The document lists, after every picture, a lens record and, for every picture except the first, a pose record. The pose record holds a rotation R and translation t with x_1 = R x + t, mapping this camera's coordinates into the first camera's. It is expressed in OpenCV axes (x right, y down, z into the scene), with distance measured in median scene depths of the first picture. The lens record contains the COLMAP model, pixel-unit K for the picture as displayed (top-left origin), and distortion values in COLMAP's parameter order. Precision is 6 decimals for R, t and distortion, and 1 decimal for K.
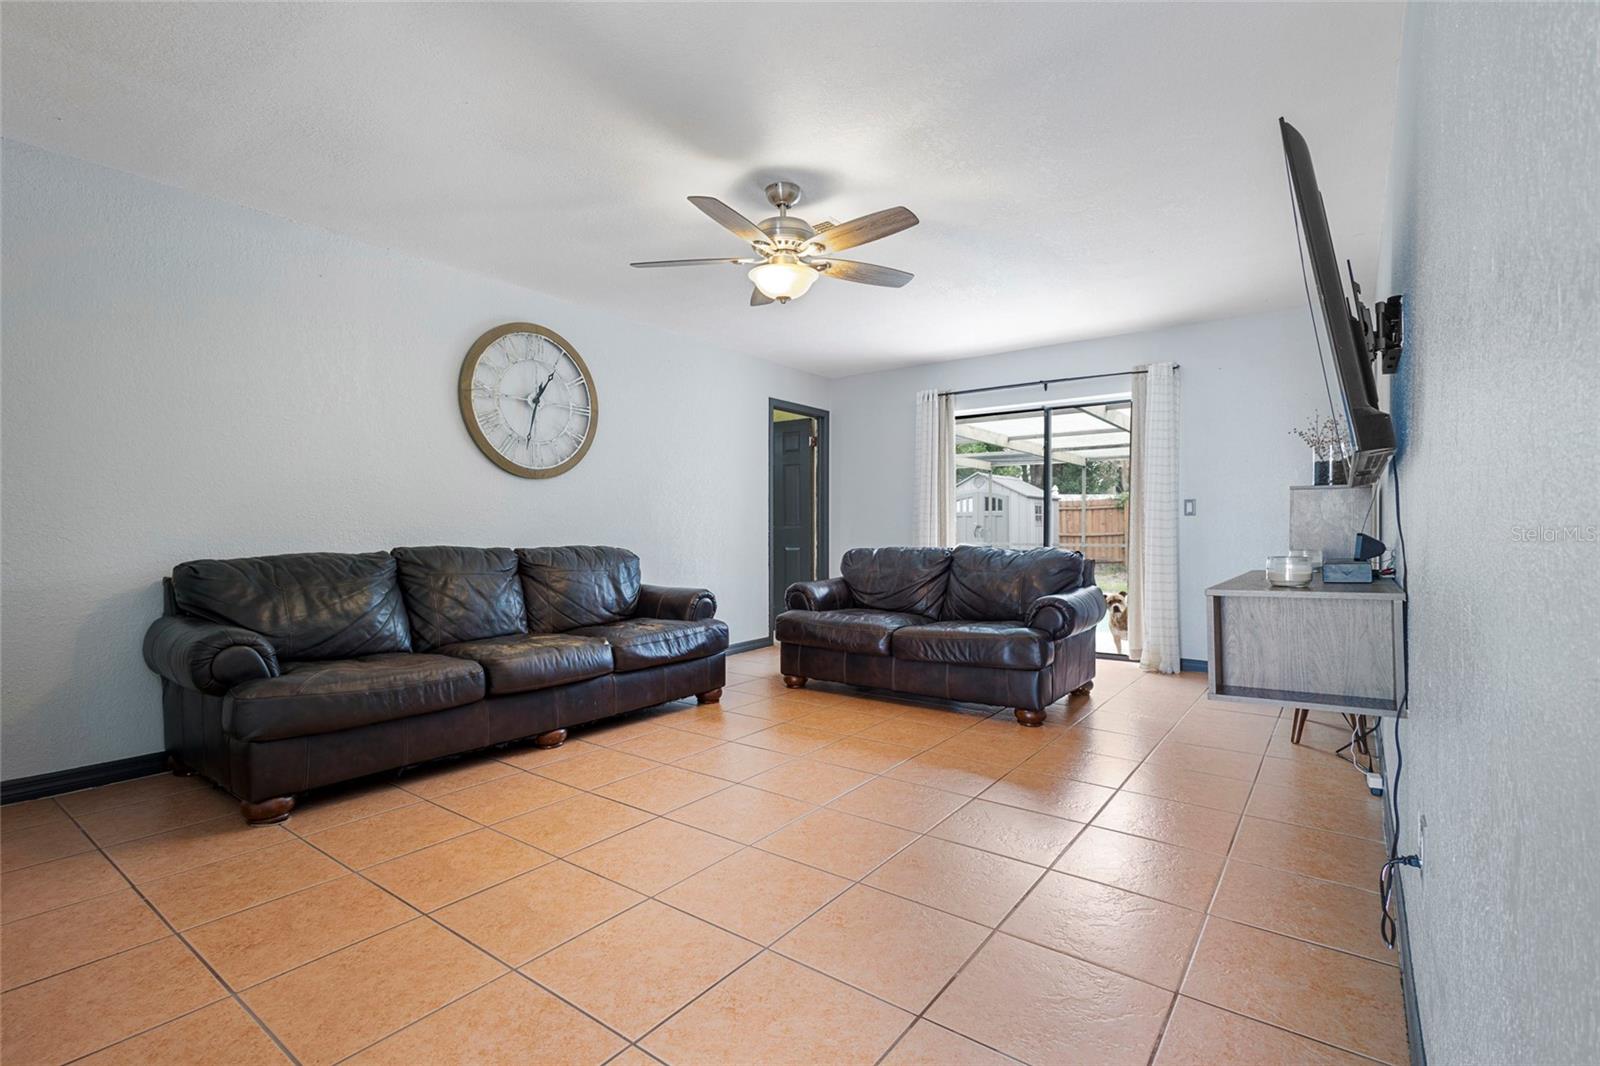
lens RADIAL K [[745.0, 0, 803.7], [0, 745.0, 520.7], [0, 0, 1]] dist [0.001366, -0.002671]
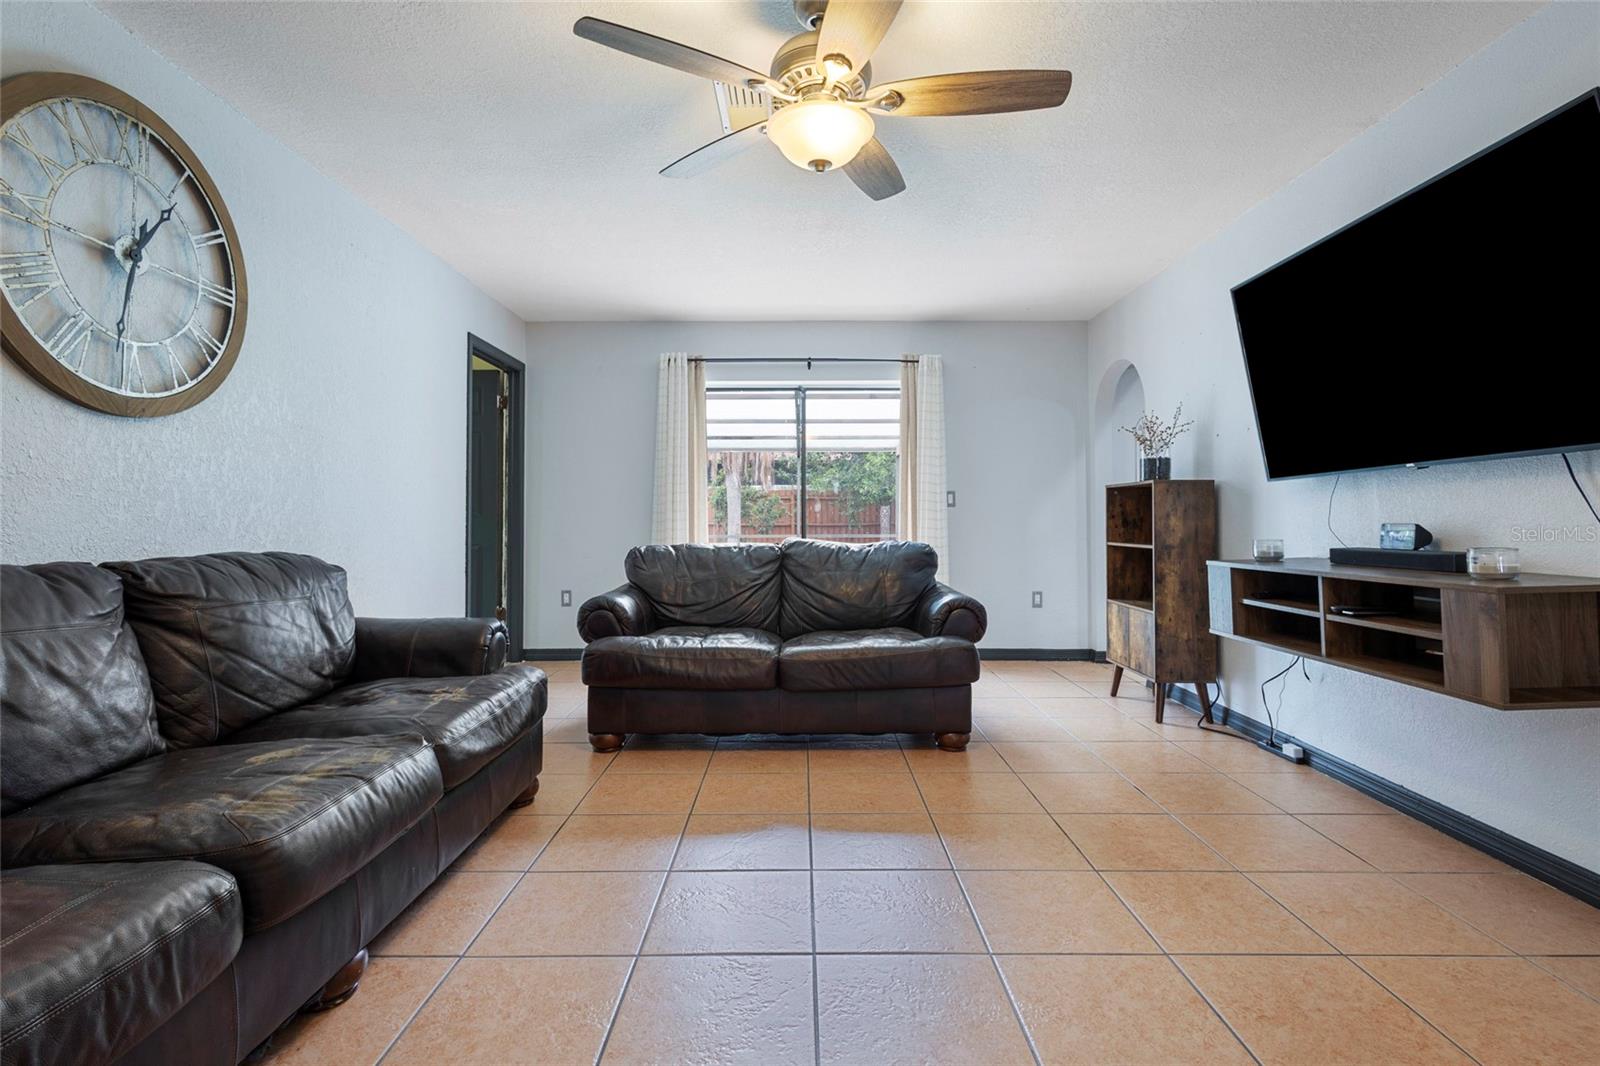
lens RADIAL K [[745.0, 0, 815.0], [0, 745.0, 501.3], [0, 0, 1]] dist [0.001366, -0.002671]
pose [[0.797019, 0.016028, 0.603741, -0.297302], [-0.007747, 0.999837, -0.016317, 0.003504], [-0.603904, 0.008327, 0.797013, 0.350751]]
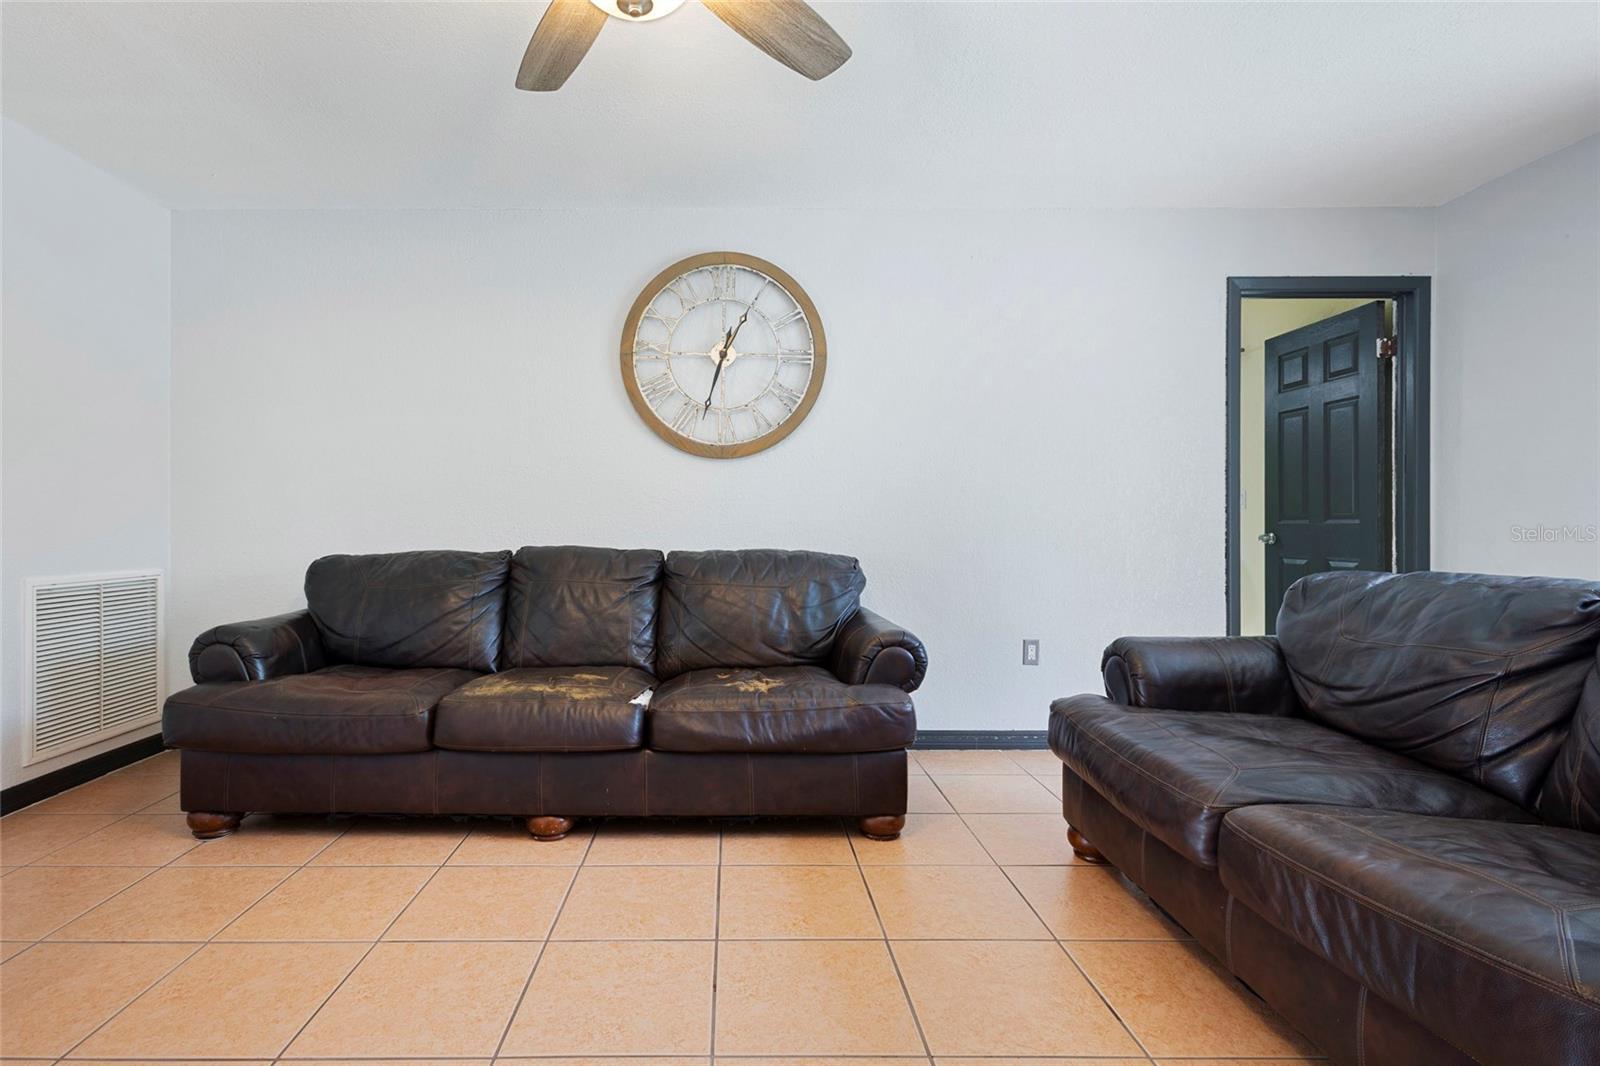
lens RADIAL K [[745.0, 0, 737.9], [0, 745.0, 529.9], [0, 0, 1]] dist [0.001366, -0.002671]
pose [[0.584717, 0.000954, -0.811237, 0.257362], [0.010918, 0.999899, 0.009045, 0.009082], [0.811164, -0.014146, 0.584648, 0.576757]]
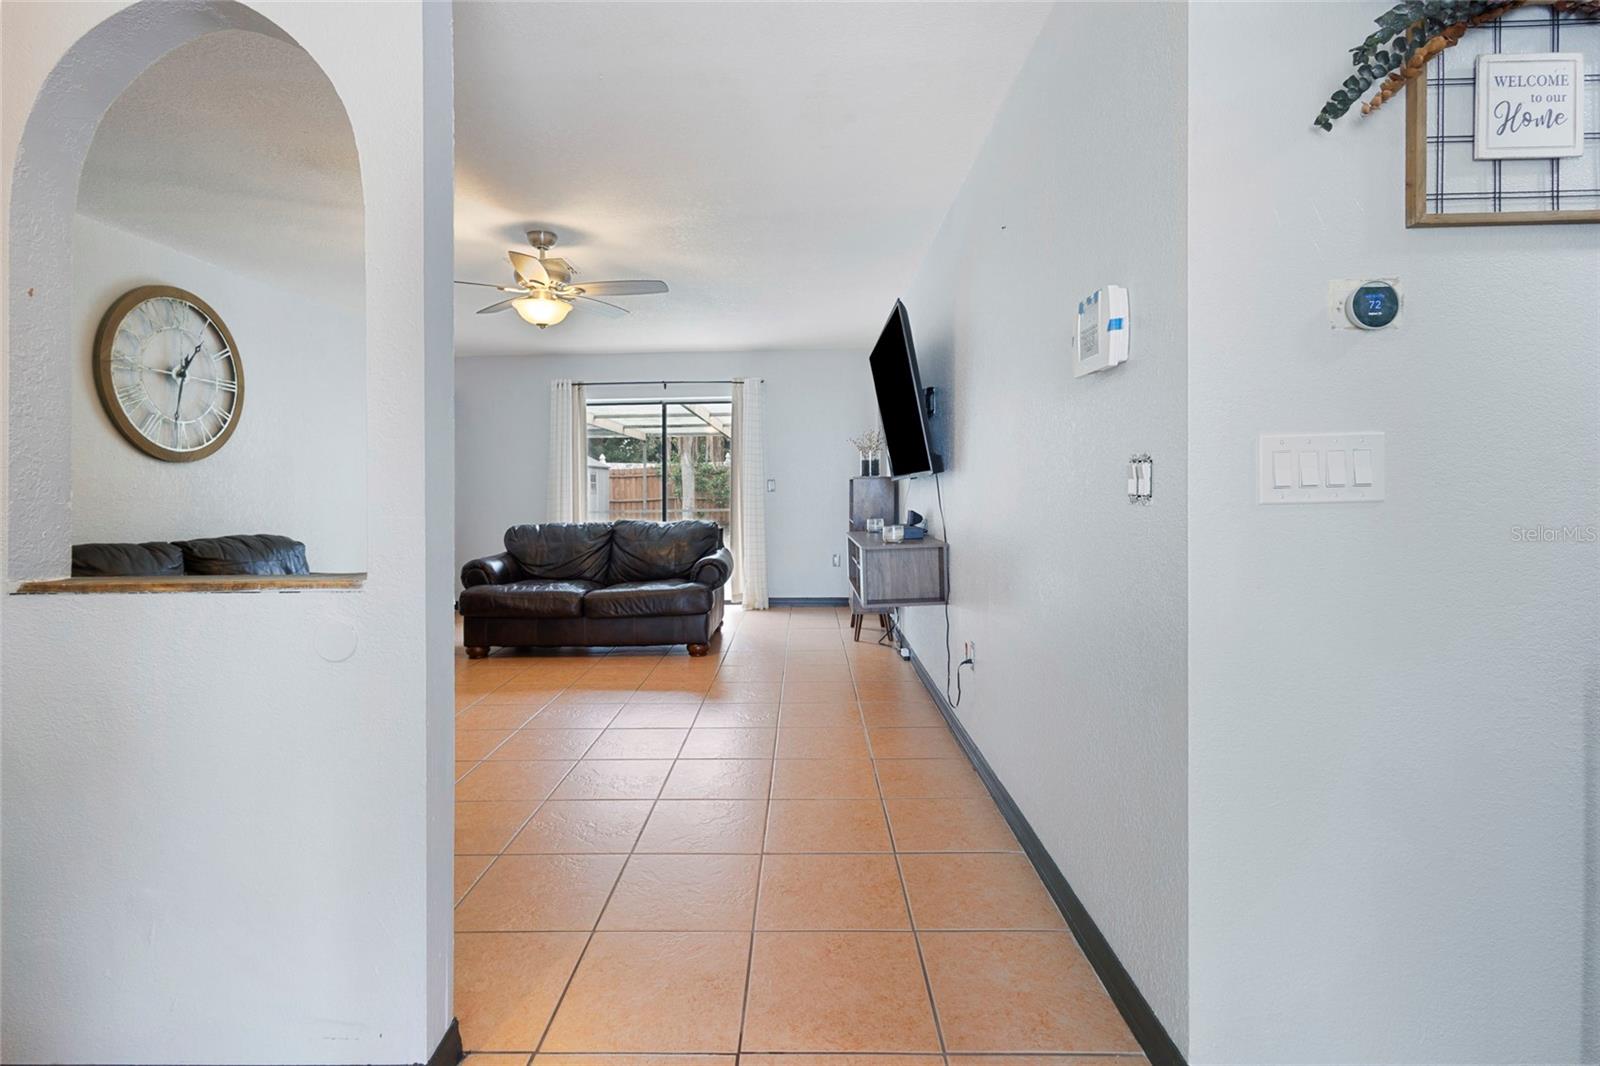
lens RADIAL K [[745.0, 0, 800.5], [0, 745.0, 474.4], [0, 0, 1]] dist [0.001366, -0.002671]
pose [[0.809826, 0.001952, 0.586666, -0.283533], [0.004864, 0.999938, -0.010041, -0.029283], [-0.586649, 0.010984, 0.809766, -0.159339]]
